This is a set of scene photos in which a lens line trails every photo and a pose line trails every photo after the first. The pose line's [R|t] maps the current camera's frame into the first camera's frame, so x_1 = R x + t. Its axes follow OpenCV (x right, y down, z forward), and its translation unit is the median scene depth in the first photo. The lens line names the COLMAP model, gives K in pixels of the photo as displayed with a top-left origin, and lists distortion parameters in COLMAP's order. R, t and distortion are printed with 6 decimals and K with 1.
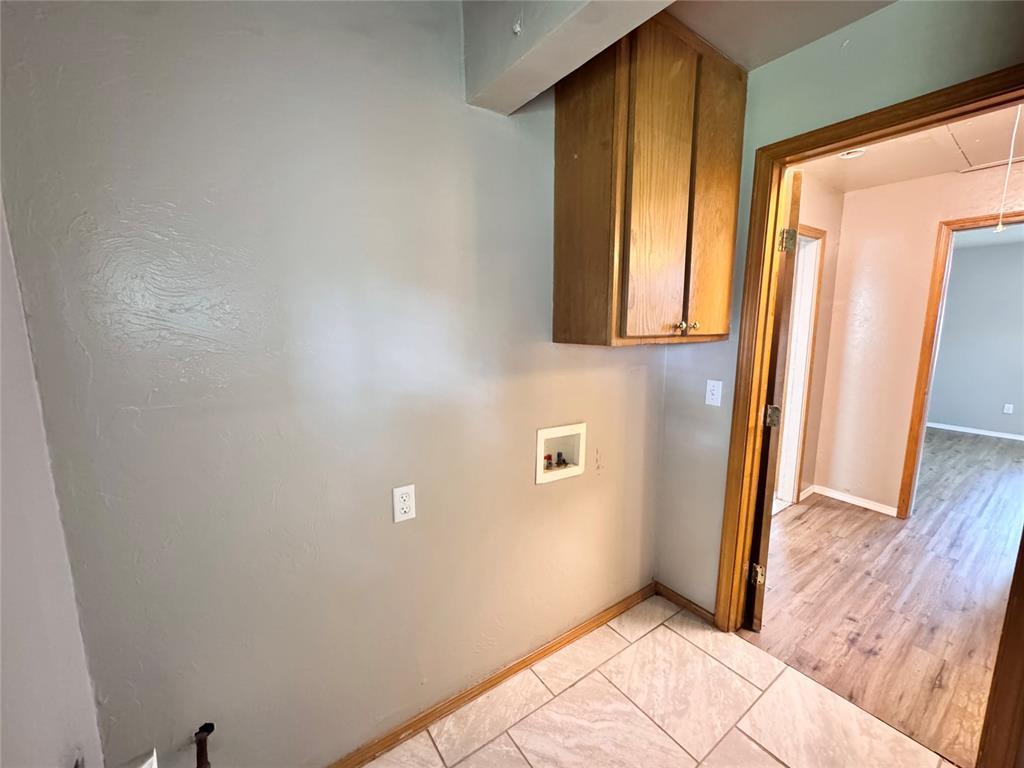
lens RADIAL K [[410.6, 0, 512.0], [0, 410.6, 384.0], [0, 0, 1]] dist [-0.002159, 0.000063]
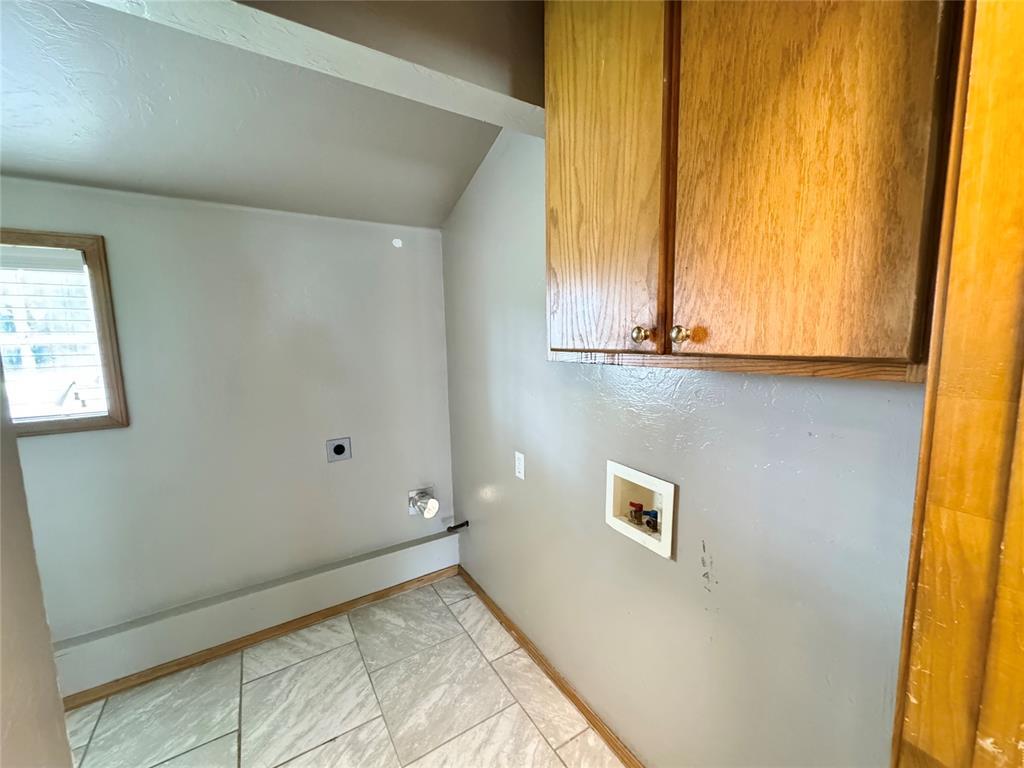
lens RADIAL K [[410.6, 0, 512.0], [0, 410.6, 384.0], [0, 0, 1]] dist [-0.002159, 0.000063]
pose [[-0.051808, 0.112292, -0.992324, 0.976808], [-0.129070, 0.984571, 0.118154, -0.124018], [0.990281, 0.134200, -0.036515, 0.901372]]
